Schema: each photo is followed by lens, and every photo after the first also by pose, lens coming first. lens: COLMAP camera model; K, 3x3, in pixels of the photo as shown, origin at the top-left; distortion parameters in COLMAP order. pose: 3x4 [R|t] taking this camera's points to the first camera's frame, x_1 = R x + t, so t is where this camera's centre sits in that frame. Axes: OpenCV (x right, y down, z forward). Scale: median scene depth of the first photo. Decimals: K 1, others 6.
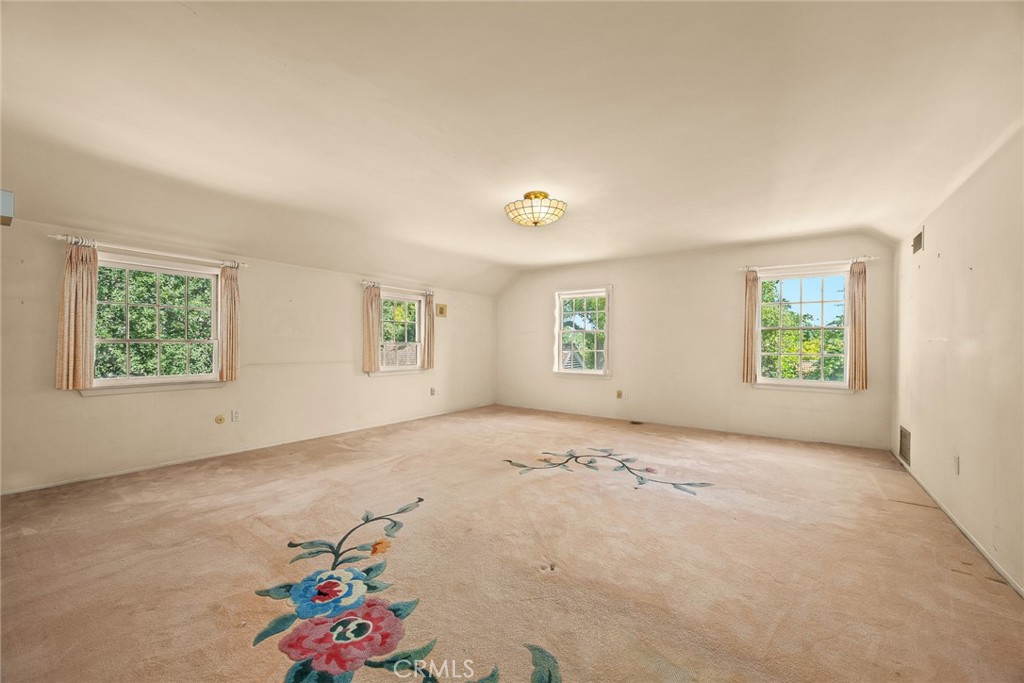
lens RADIAL K [[390.6, 0, 513.1], [0, 390.6, 344.9], [0, 0, 1]] dist [-0.000125, 0.000130]
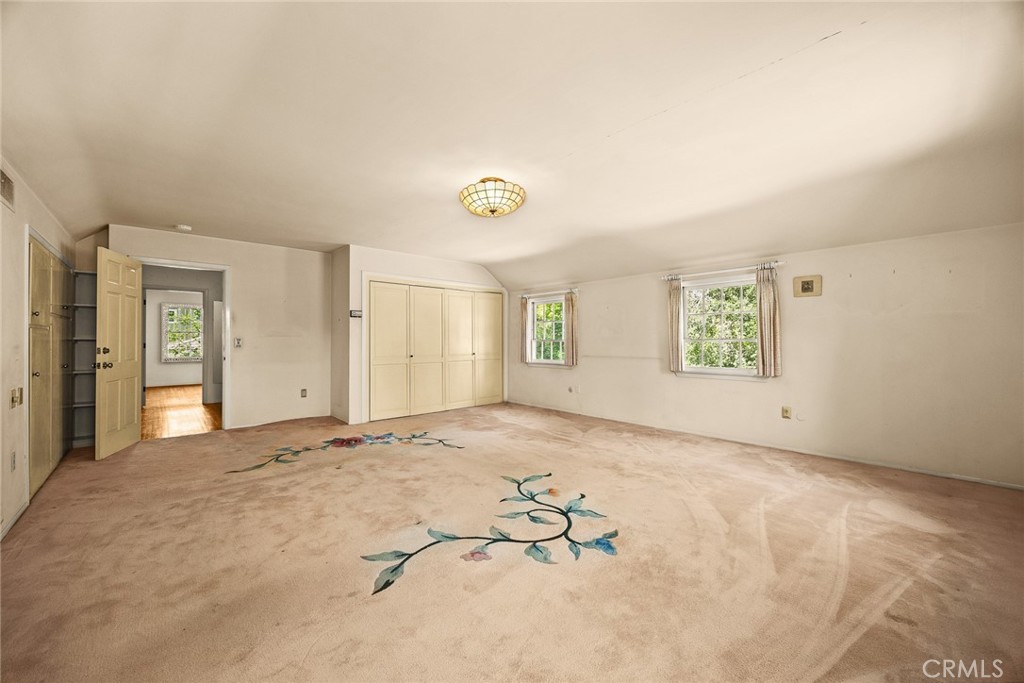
lens RADIAL K [[390.6, 0, 513.1], [0, 390.6, 344.9], [0, 0, 1]] dist [-0.000125, 0.000130]
pose [[-0.211671, 0.002197, -0.977339, 0.848883], [0.001883, 0.999997, 0.001840, 0.005386], [0.977339, -0.001451, -0.211674, 1.101444]]
